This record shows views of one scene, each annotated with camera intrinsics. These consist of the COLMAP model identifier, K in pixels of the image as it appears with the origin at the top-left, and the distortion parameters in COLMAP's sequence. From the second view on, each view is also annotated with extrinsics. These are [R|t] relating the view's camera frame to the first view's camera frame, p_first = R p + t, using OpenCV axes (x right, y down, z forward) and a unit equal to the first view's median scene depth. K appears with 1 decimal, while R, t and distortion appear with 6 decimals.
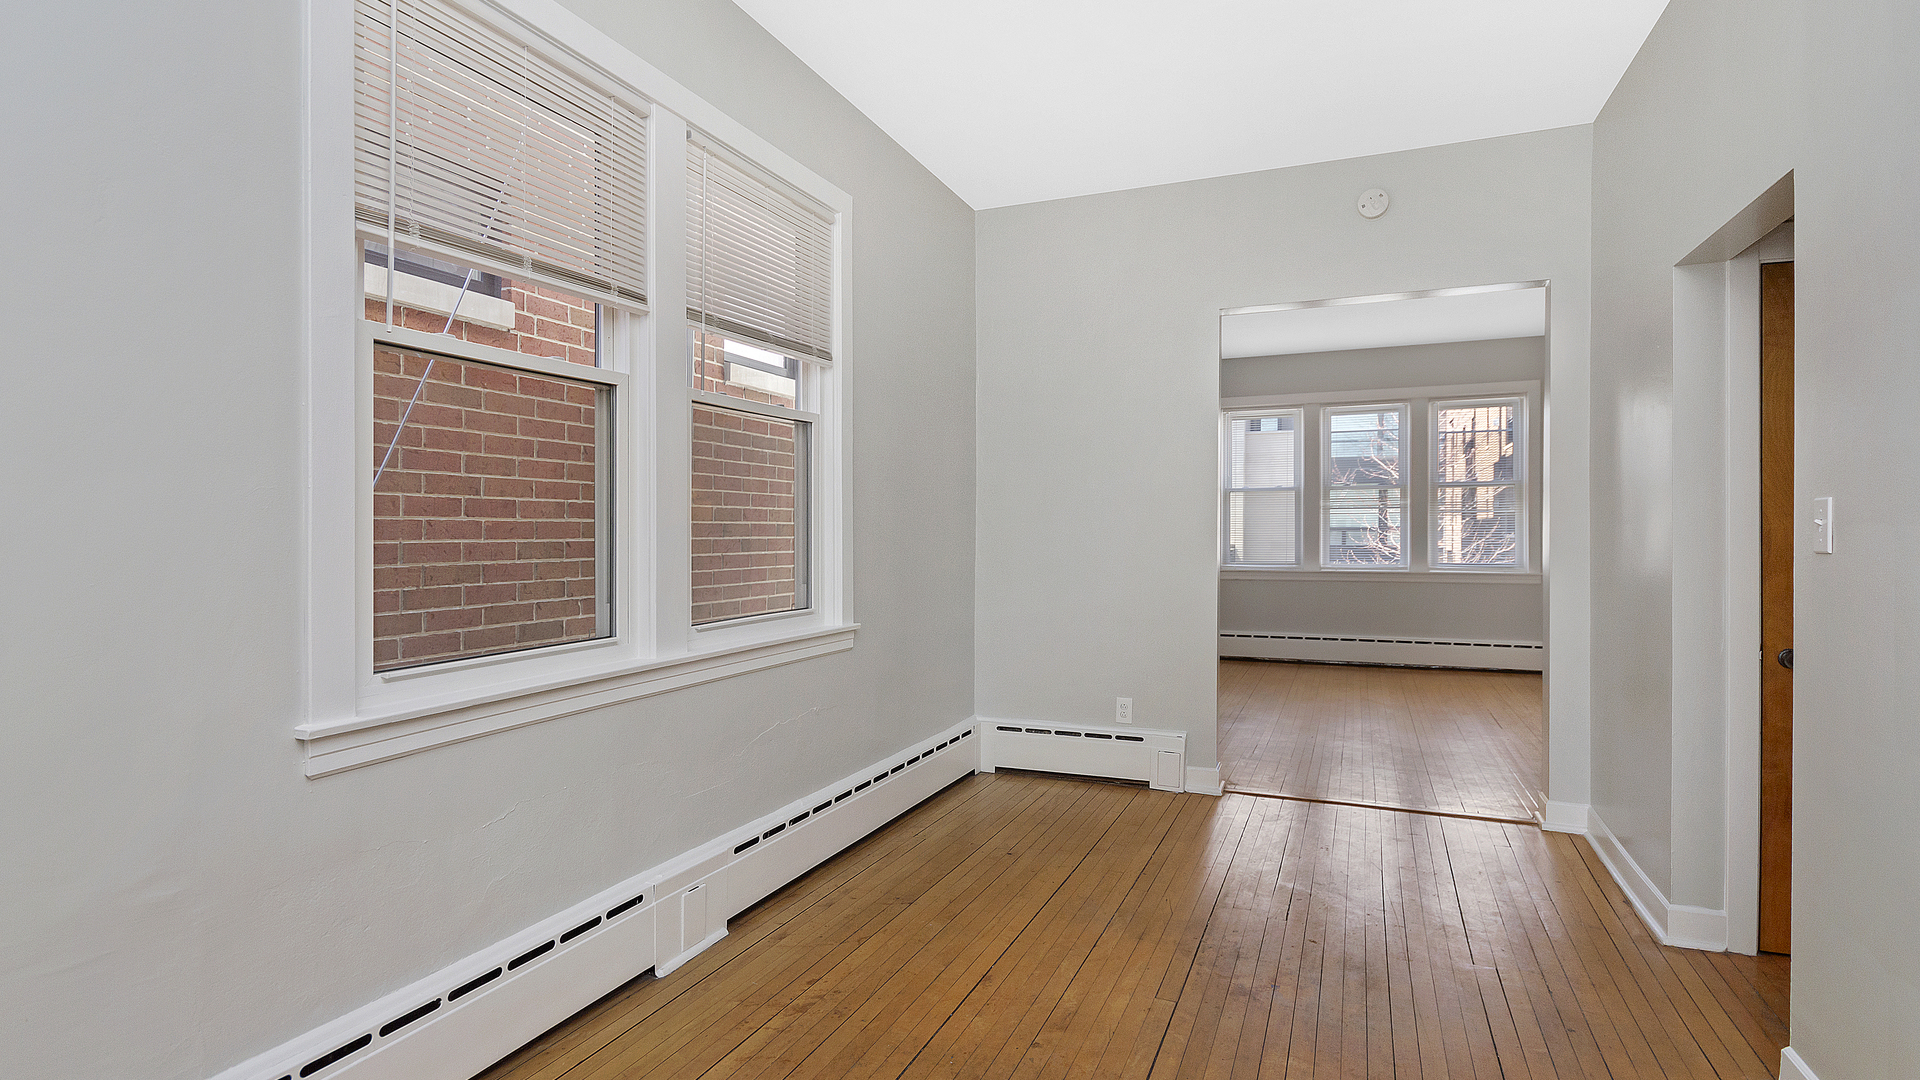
lens RADIAL K [[925.2, 0, 973.2], [0, 925.2, 514.9], [0, 0, 1]] dist [-0.001266, 0.000192]
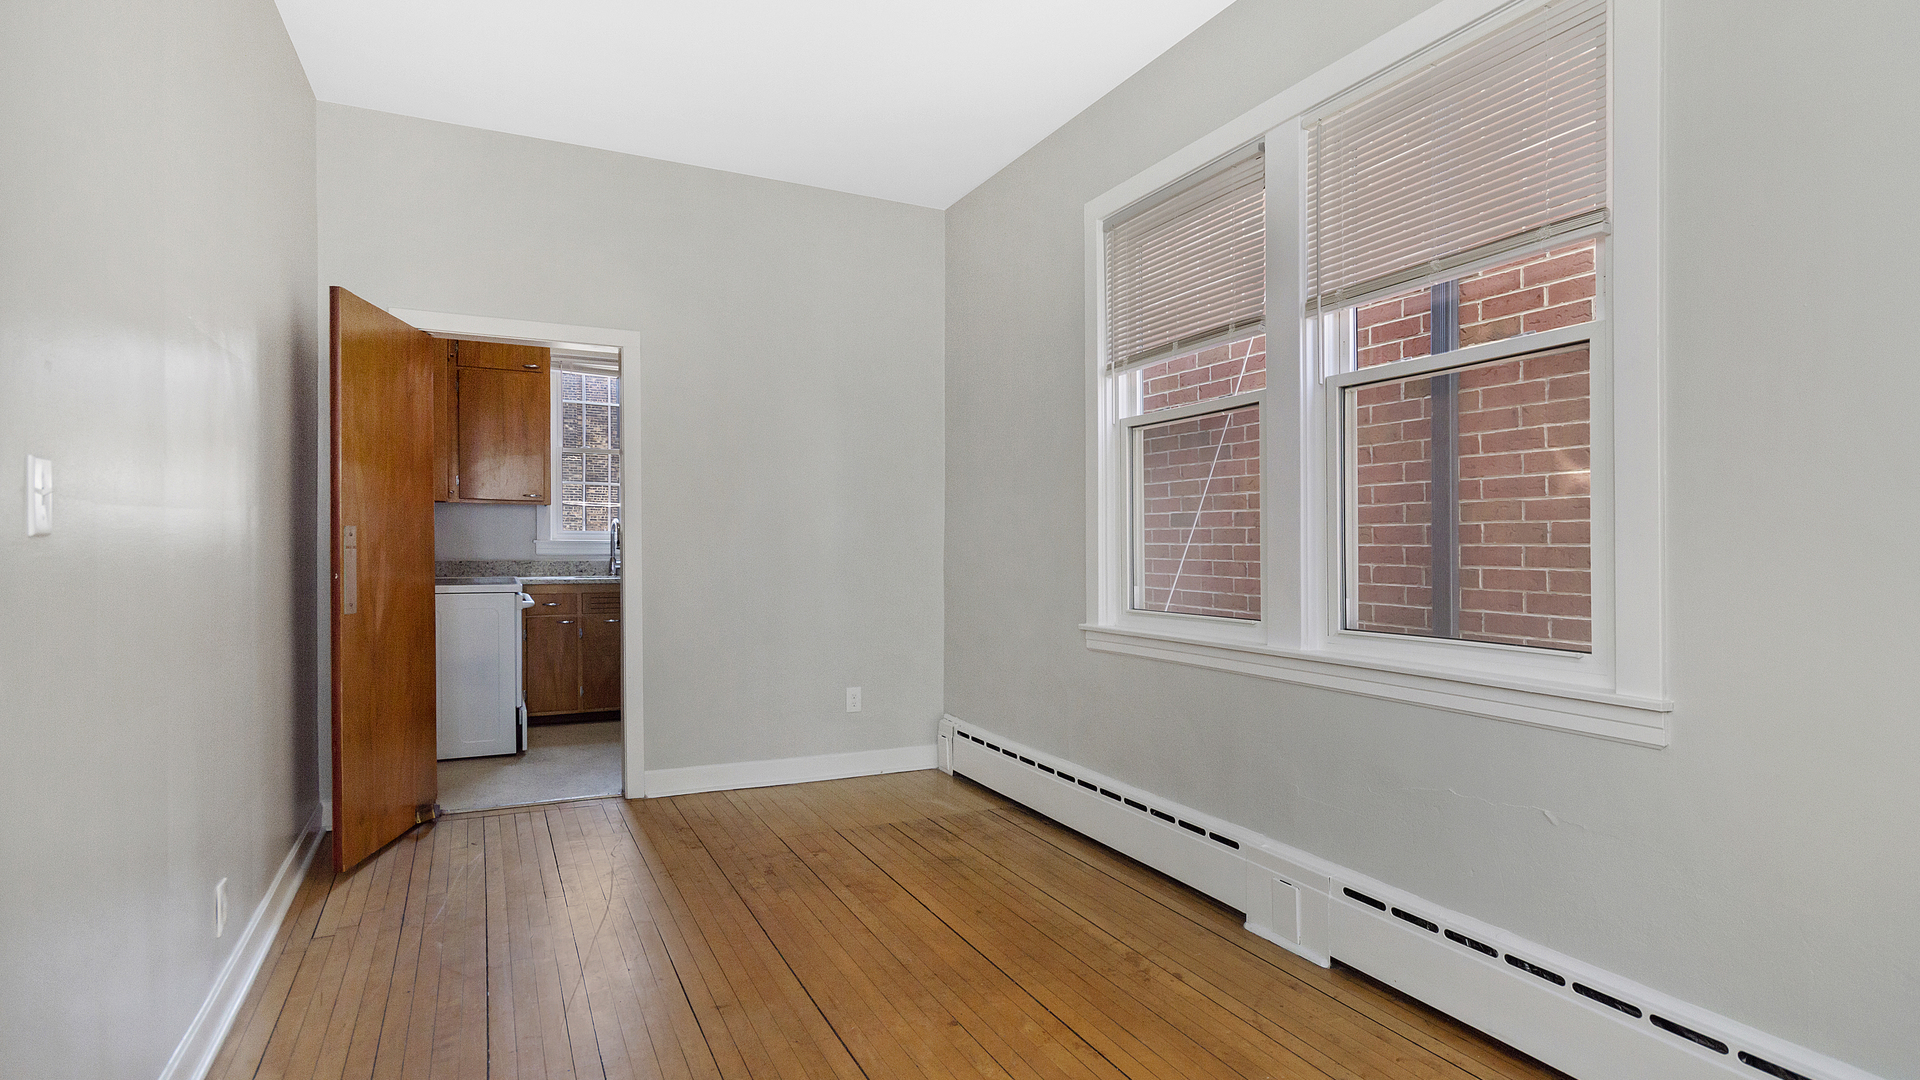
lens RADIAL K [[945.0, 0, 915.9], [0, 945.0, 531.2], [0, 0, 1]] dist [0.020144, -0.014899]
pose [[-0.680956, -0.007779, -0.732283, 0.689557], [0.013940, 0.999625, -0.023582, 0.039334], [0.732191, -0.026266, -0.680592, 1.339825]]
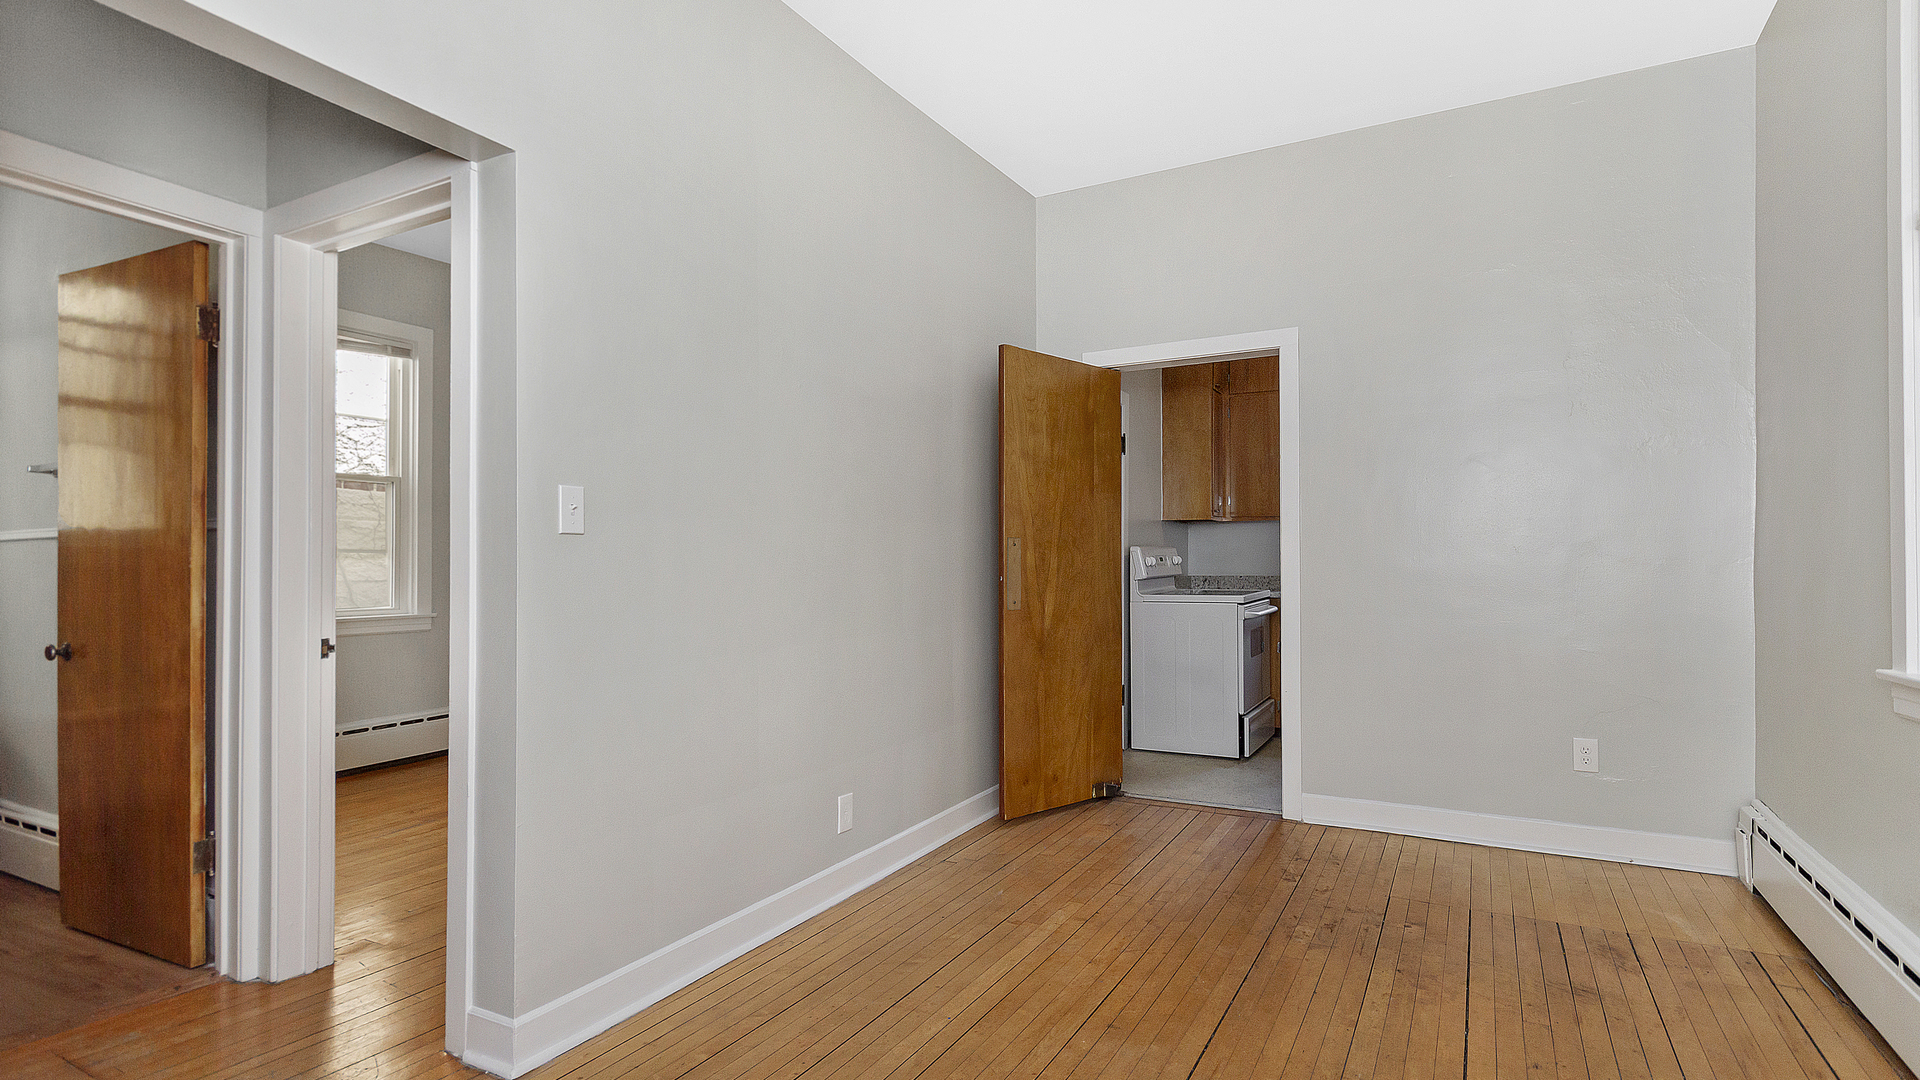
lens RADIAL K [[924.1, 0, 960.0], [0, 924.1, 540.0], [0, 0, 1]] dist [0.025585, 0.000199]
pose [[-0.996299, 0.009938, 0.085380, 0.225726], [0.005489, 0.998622, -0.052186, 0.075227], [-0.085781, -0.051524, -0.994981, 1.435214]]
